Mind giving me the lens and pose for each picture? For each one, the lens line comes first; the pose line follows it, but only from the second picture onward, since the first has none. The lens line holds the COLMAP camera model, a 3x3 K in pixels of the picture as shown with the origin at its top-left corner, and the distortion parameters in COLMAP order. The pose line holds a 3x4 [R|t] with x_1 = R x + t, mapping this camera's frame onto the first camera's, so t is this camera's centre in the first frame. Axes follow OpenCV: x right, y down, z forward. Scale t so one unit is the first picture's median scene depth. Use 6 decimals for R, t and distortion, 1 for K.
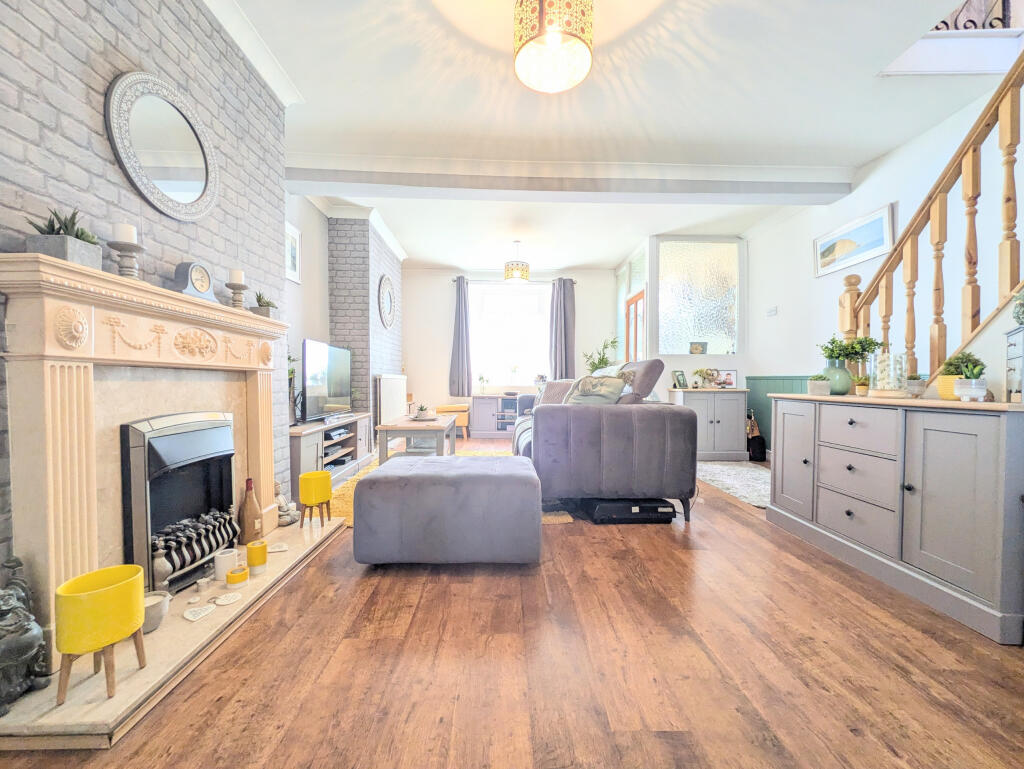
lens RADIAL K [[404.6, 0, 513.7], [0, 404.6, 387.6], [0, 0, 1]] dist [-0.002807, 0.000395]
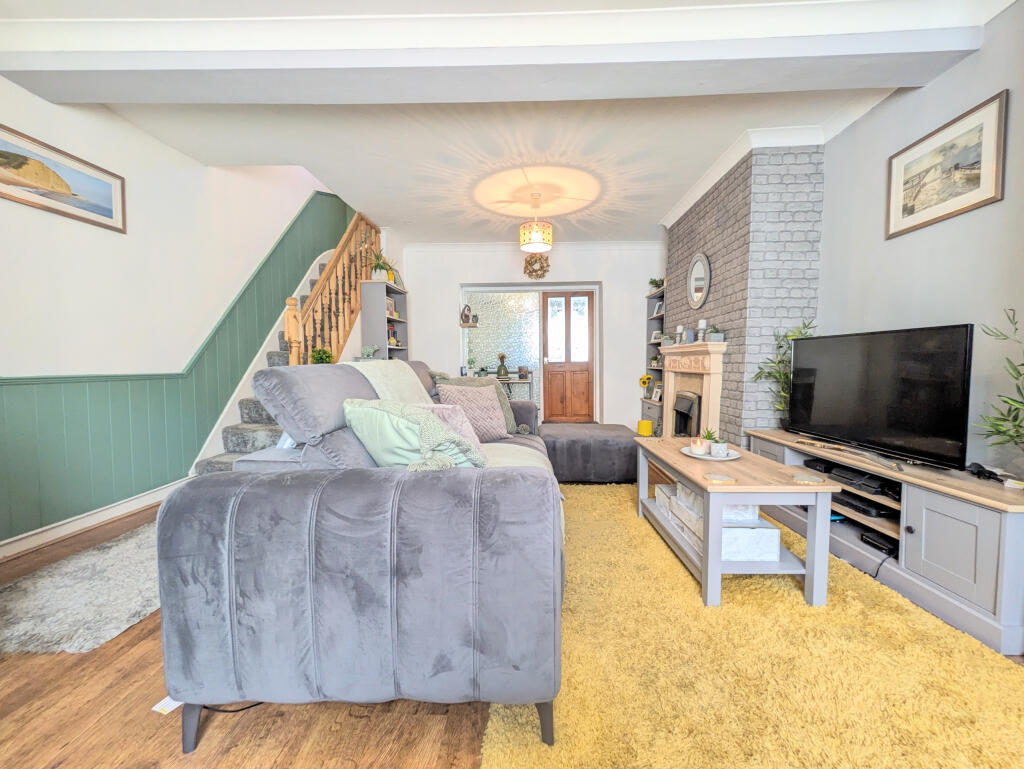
lens RADIAL K [[404.6, 0, 514.0], [0, 404.6, 383.5], [0, 0, 1]] dist [-0.002807, 0.000395]
pose [[-0.998716, -0.001554, 0.050631, 0.072236], [0.001291, 0.998424, 0.056099, -0.101067], [-0.050638, 0.056092, -0.997141, 2.811723]]
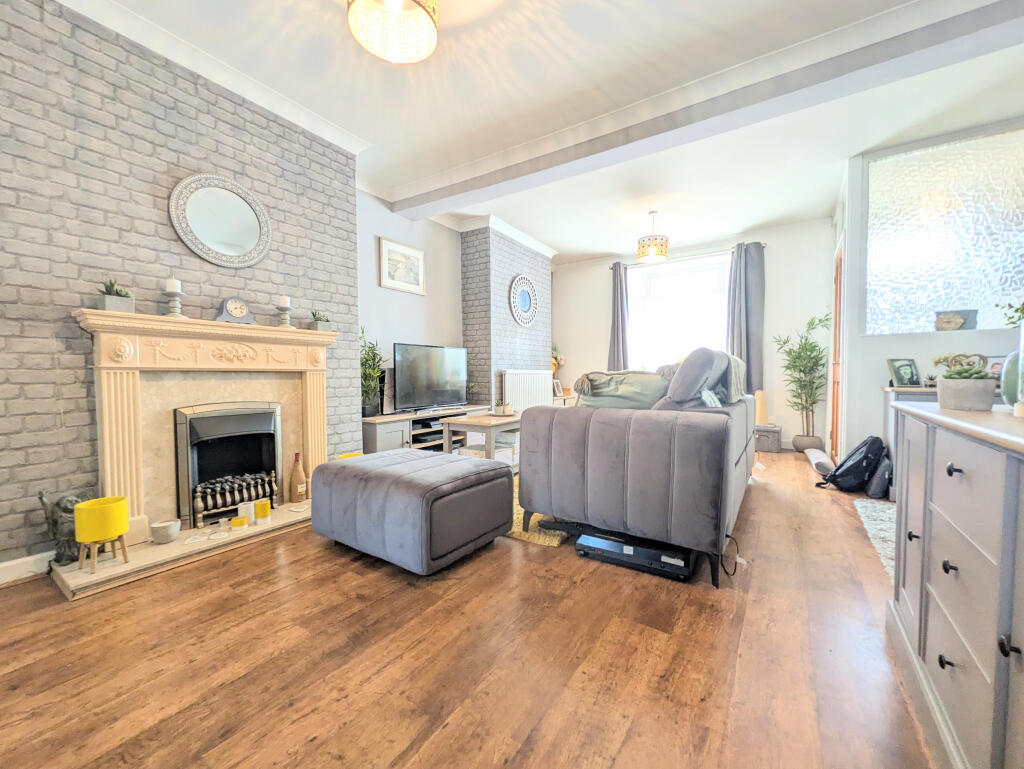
lens RADIAL K [[404.6, 0, 512.9], [0, 404.6, 388.3], [0, 0, 1]] dist [-0.002807, 0.000395]
pose [[0.816925, 0.014509, -0.576562, 0.660903], [-0.003688, 0.999795, 0.019933, -0.015850], [0.576733, -0.014157, 0.816810, 0.318716]]
